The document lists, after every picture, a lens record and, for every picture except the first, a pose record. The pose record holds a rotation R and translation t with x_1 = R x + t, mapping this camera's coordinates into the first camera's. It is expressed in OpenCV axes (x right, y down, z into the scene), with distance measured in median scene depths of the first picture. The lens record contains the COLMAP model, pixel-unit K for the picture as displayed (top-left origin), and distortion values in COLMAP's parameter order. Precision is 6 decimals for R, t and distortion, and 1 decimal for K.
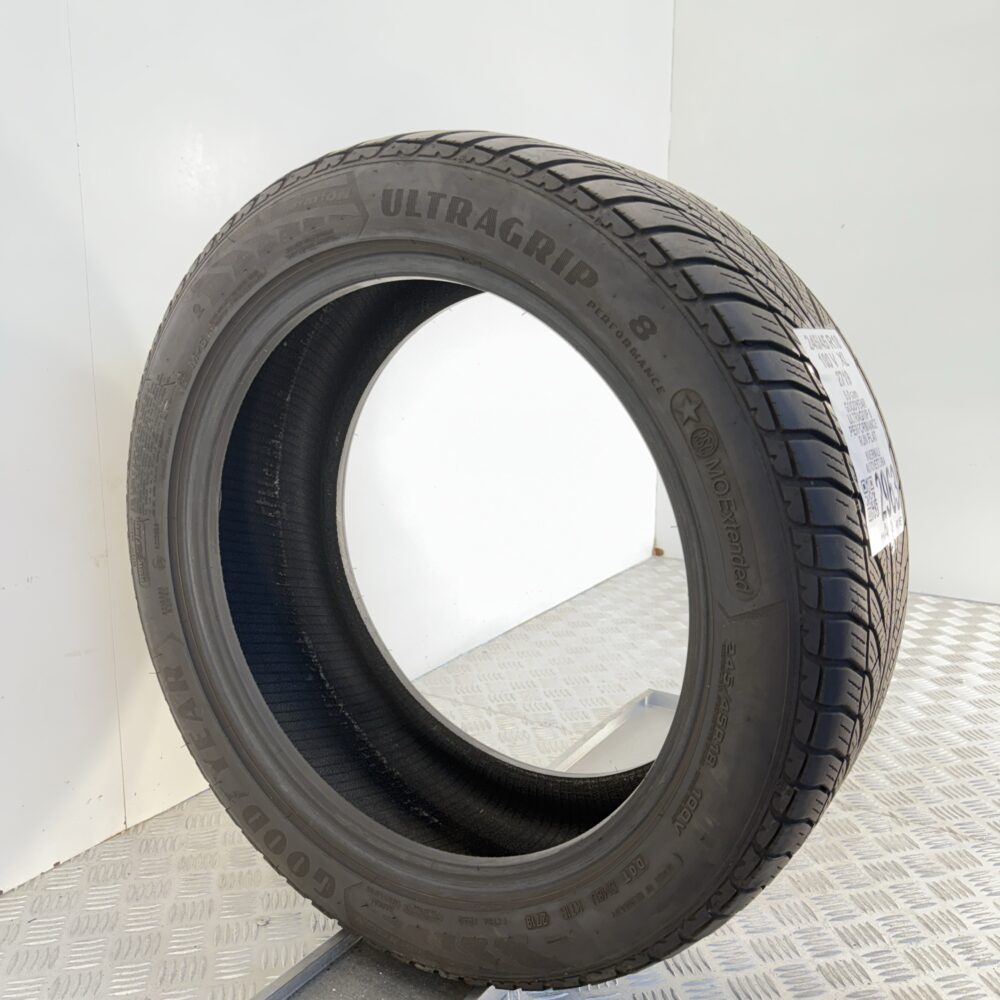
lens RADIAL K [[957.2, 0, 500.0], [0, 957.2, 500.0], [0, 0, 1]] dist [0.131534, -0.366796]
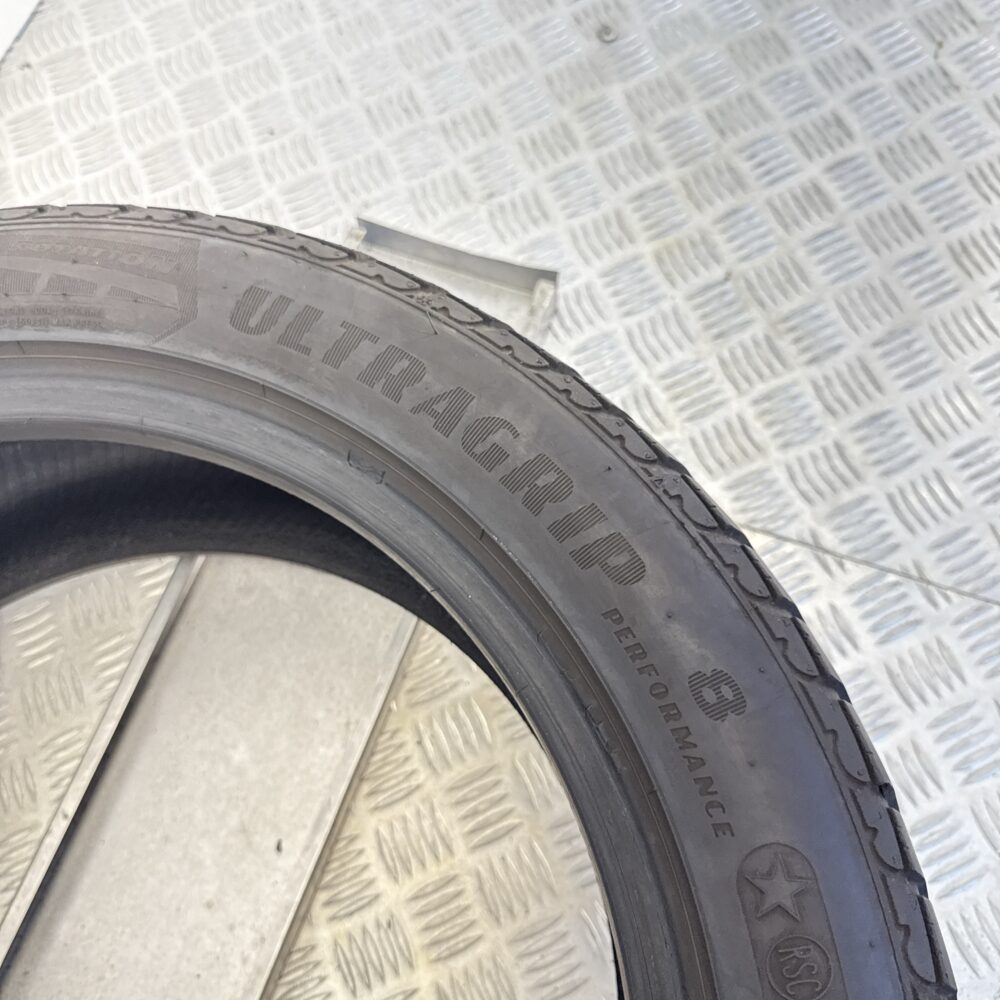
lens RADIAL K [[957.2, 0, 500.0], [0, 957.2, 500.0], [0, 0, 1]] dist [0.131534, -0.366796]
pose [[0.834863, 0.413768, 0.363042, -0.168854], [-0.231691, 0.862400, -0.450095, -0.011560], [-0.499322, 0.291655, 0.815852, 0.594576]]
